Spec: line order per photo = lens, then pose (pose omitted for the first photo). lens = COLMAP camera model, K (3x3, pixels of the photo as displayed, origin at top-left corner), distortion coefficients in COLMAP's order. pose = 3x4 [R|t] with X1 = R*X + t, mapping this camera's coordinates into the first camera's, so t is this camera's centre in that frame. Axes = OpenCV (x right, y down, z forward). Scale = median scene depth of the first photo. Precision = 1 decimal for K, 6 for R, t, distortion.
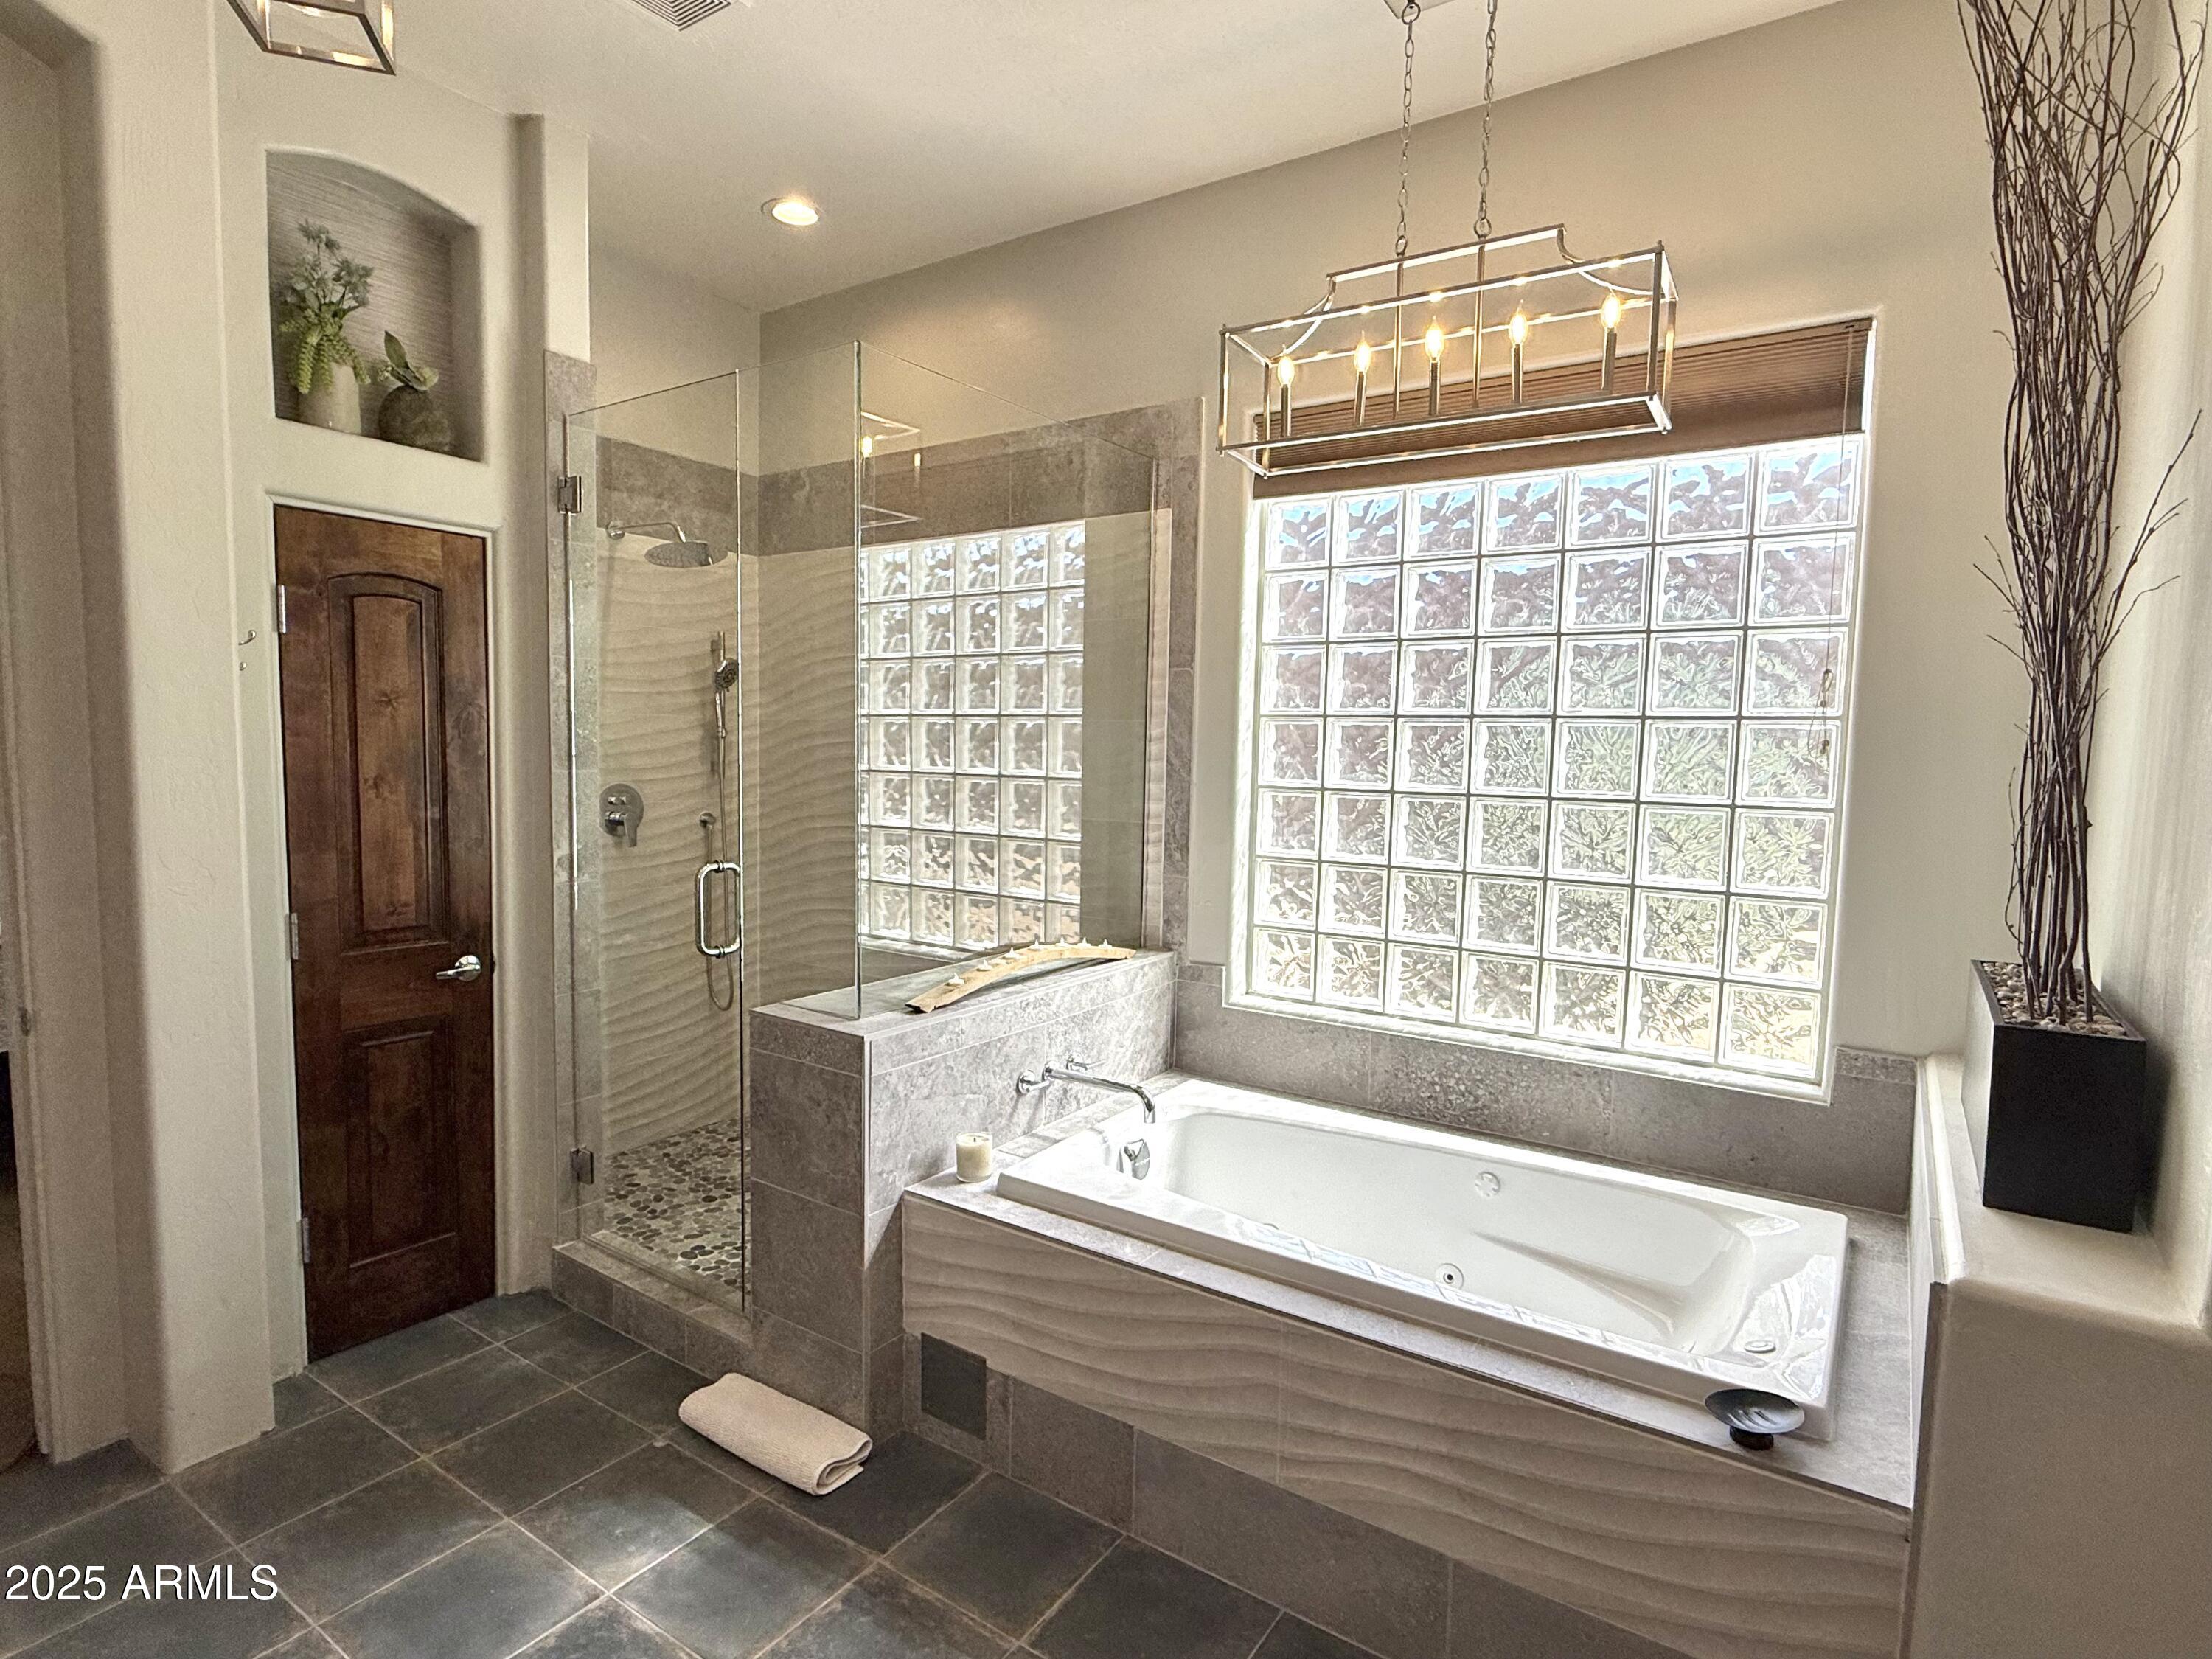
lens RADIAL K [[1153.5, 0, 1106.2], [0, 1153.5, 836.8], [0, 0, 1]] dist [0.001192, 0.001585]
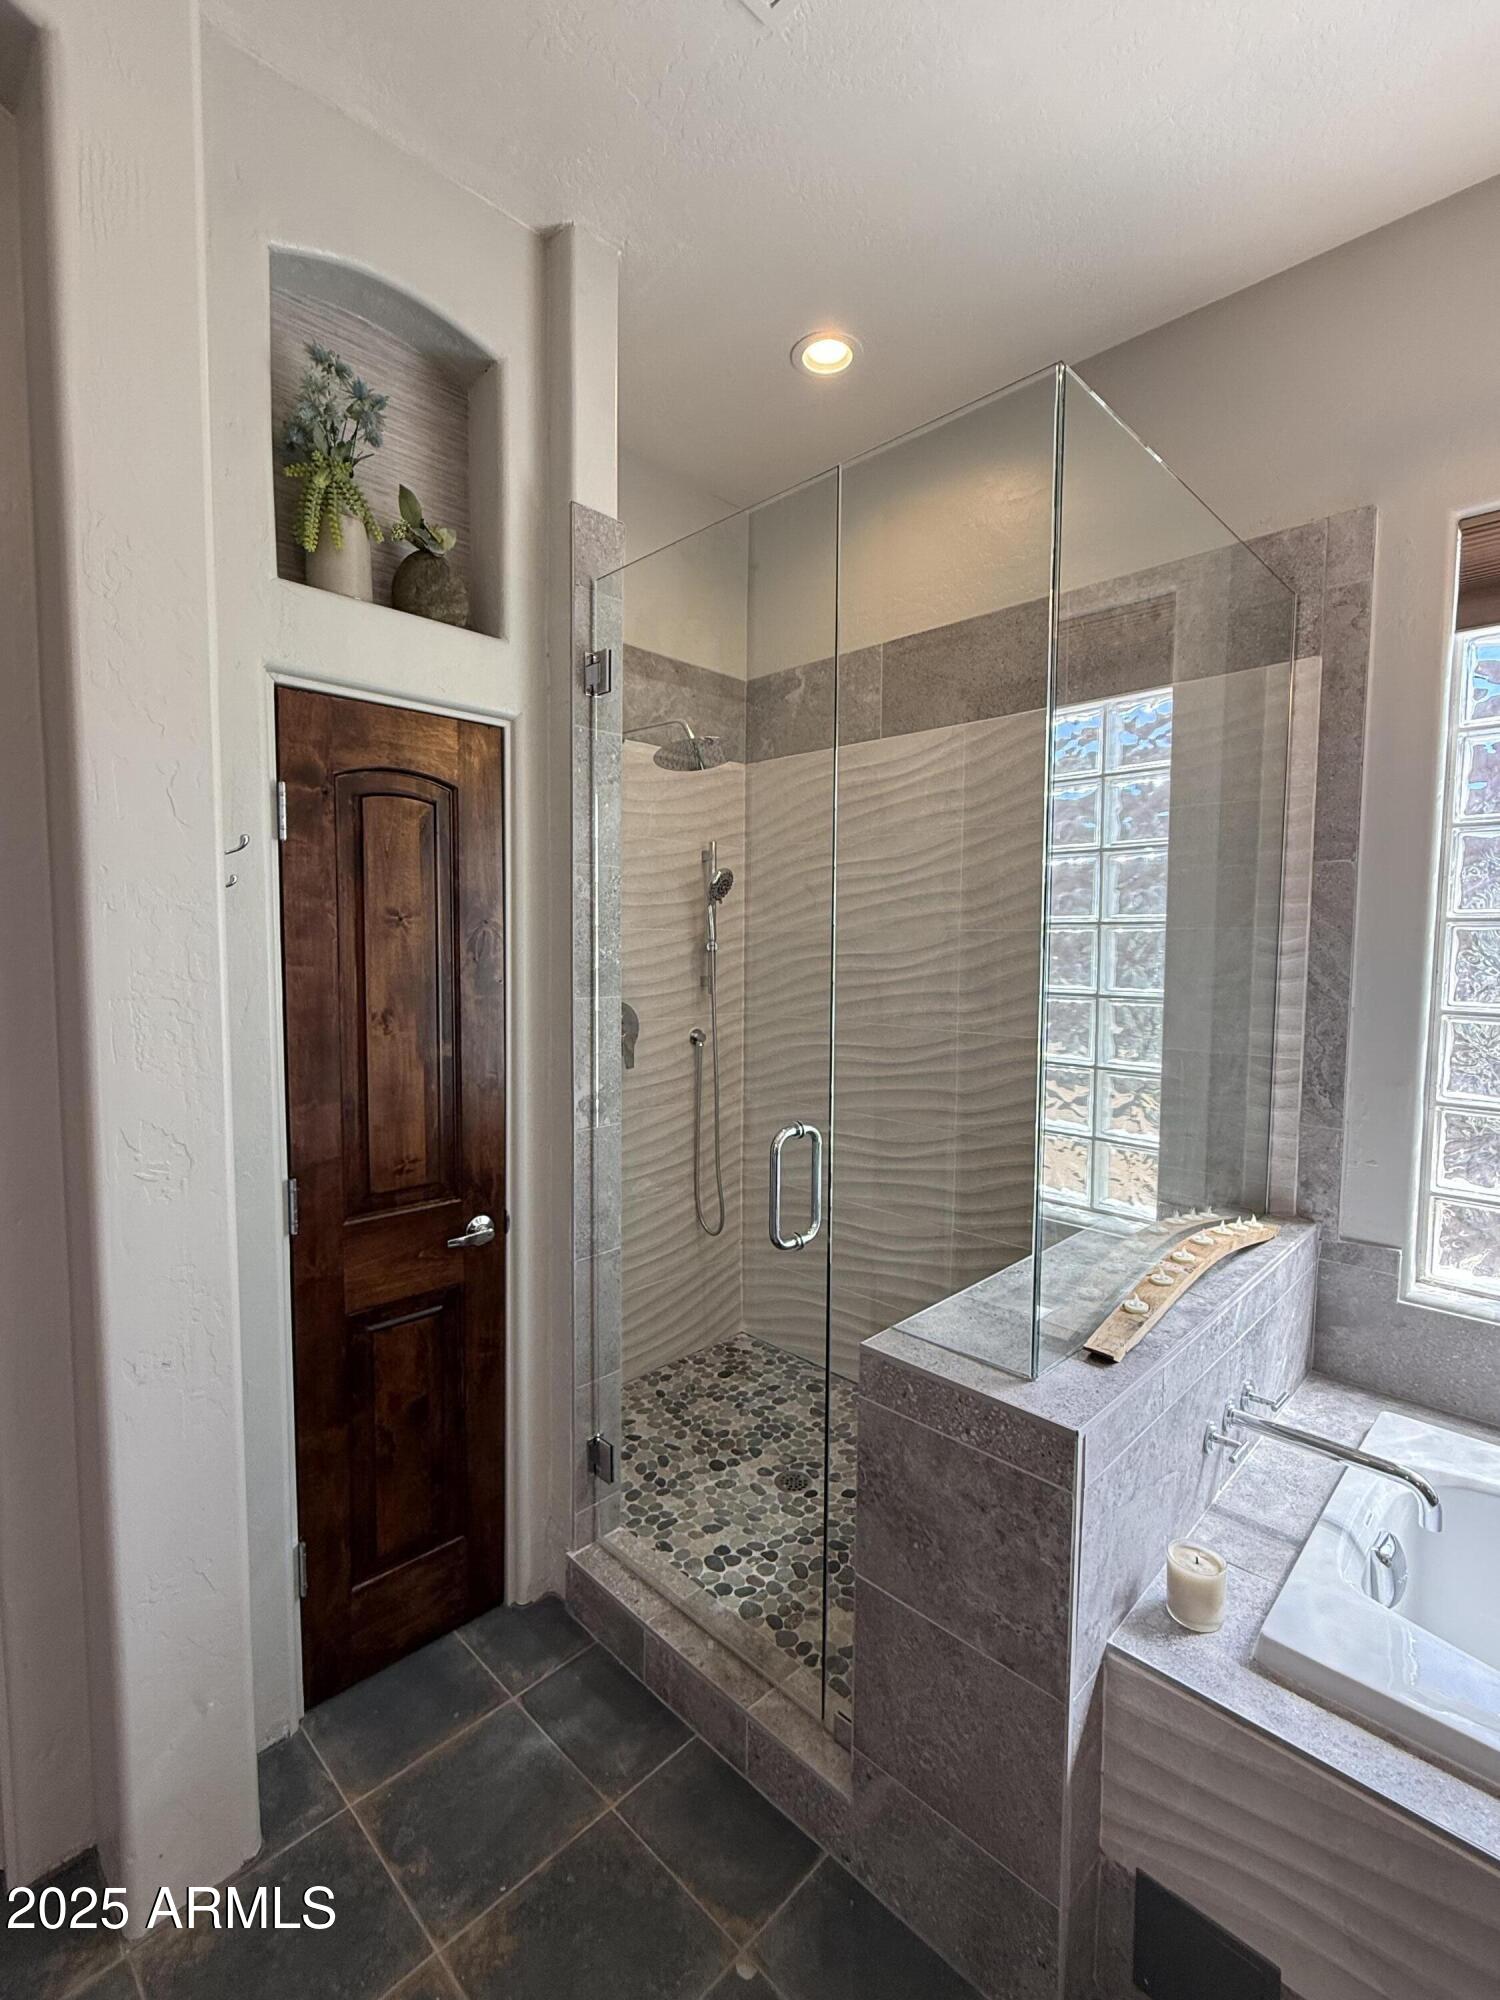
lens RADIAL K [[894.9, 0, 749.4], [0, 894.9, 997.5], [0, 0, 1]] dist [0.000846, 0.000705]
pose [[0.984916, -0.001922, -0.173022, -0.242587], [-0.001485, 0.999808, -0.019559, -0.046225], [0.173026, 0.019520, 0.984724, 0.379964]]
